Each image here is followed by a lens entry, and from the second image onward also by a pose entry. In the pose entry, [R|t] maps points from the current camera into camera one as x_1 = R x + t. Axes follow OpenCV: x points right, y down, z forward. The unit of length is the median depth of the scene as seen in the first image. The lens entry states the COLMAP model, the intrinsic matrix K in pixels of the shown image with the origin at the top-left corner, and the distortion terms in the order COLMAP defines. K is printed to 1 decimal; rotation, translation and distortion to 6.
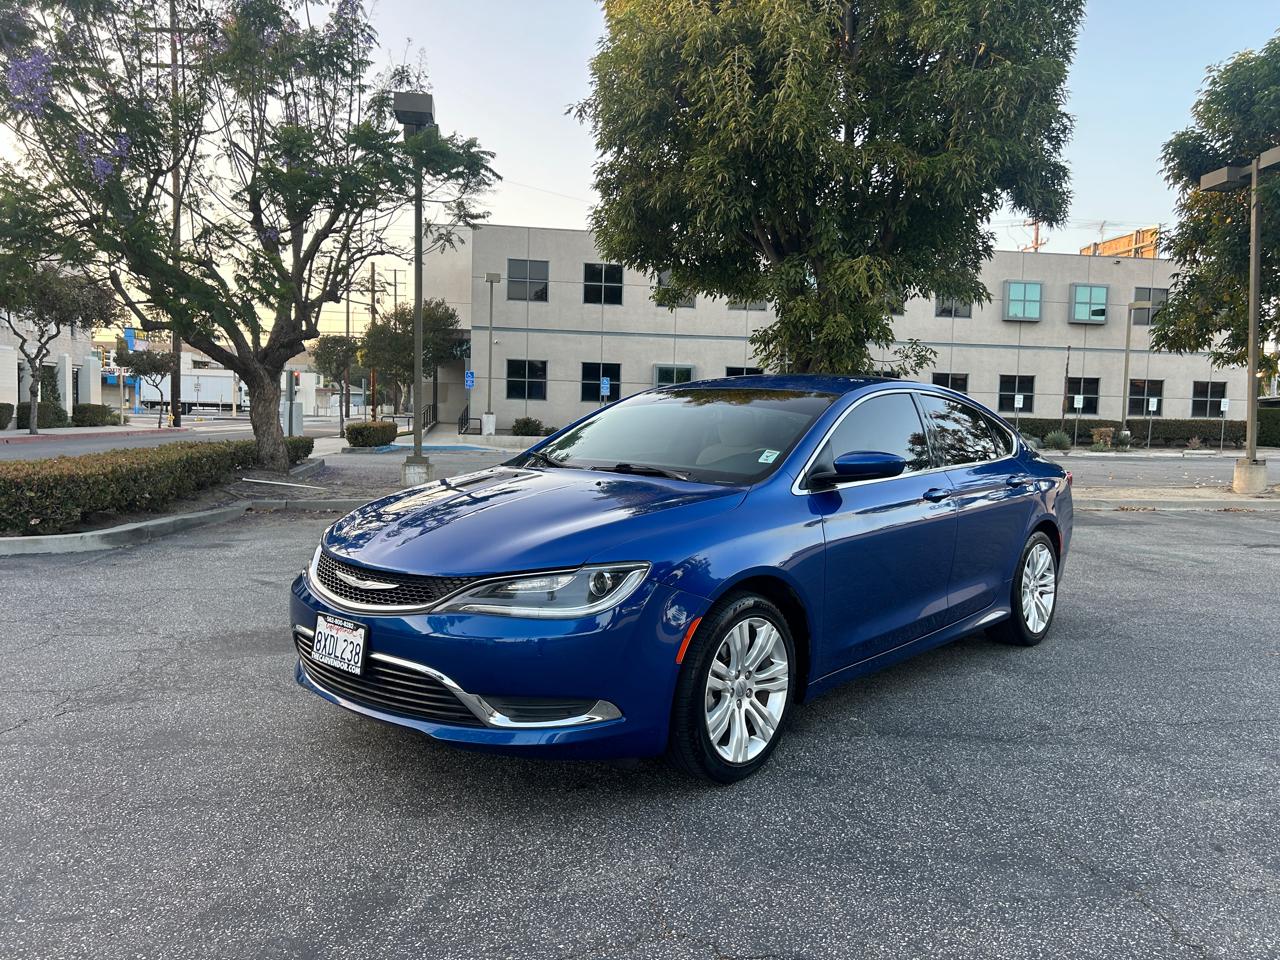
lens RADIAL K [[958.5, 0, 649.5], [0, 958.5, 478.9], [0, 0, 1]] dist [0.056546, -0.060163]
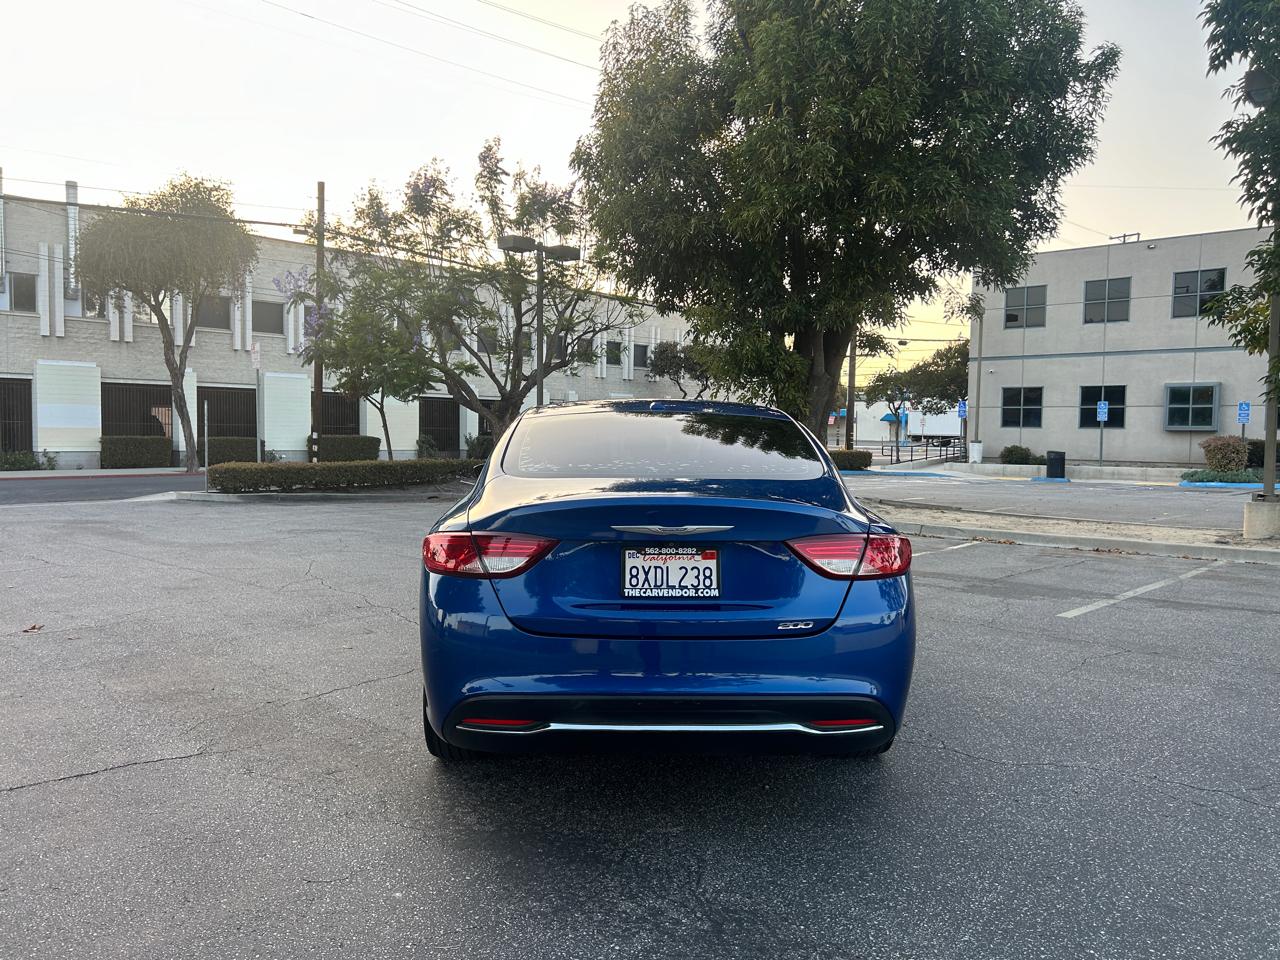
lens RADIAL K [[958.5, 0, 640.4], [0, 958.5, 482.3], [0, 0, 1]] dist [0.056546, -0.060163]
pose [[0.631375, 0.023813, -0.775112, 0.398531], [-0.047678, 0.998830, -0.008150, 0.000549], [0.774010, 0.042101, 0.631772, 0.072167]]
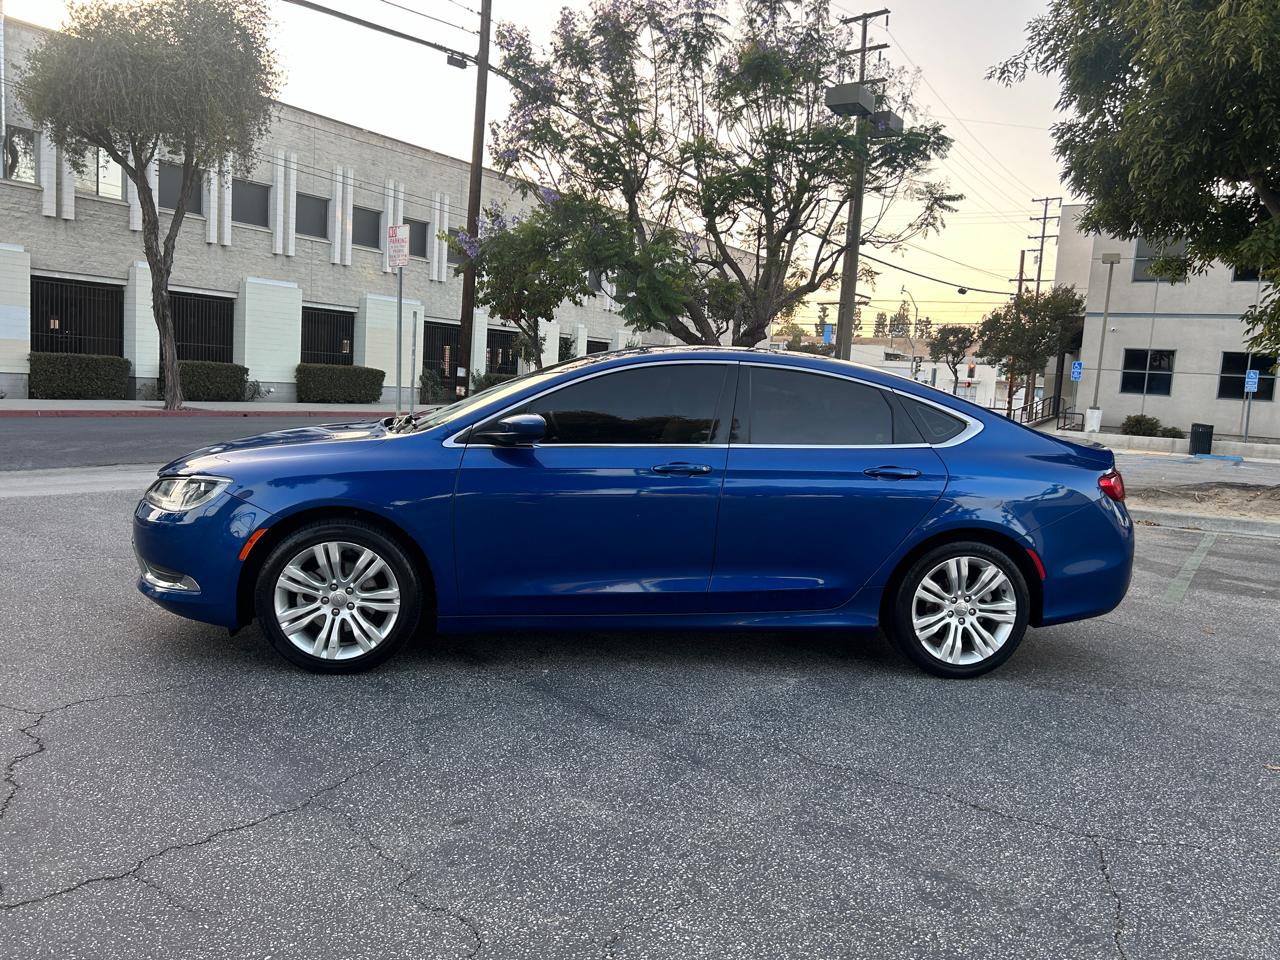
lens RADIAL K [[958.5, 0, 649.7], [0, 958.5, 478.4], [0, 0, 1]] dist [0.056546, -0.060163]
pose [[0.758221, 0.087911, -0.646044, 0.108890], [-0.083789, 0.995790, 0.037166, -0.000829], [0.646591, 0.025952, 0.762395, 0.031498]]
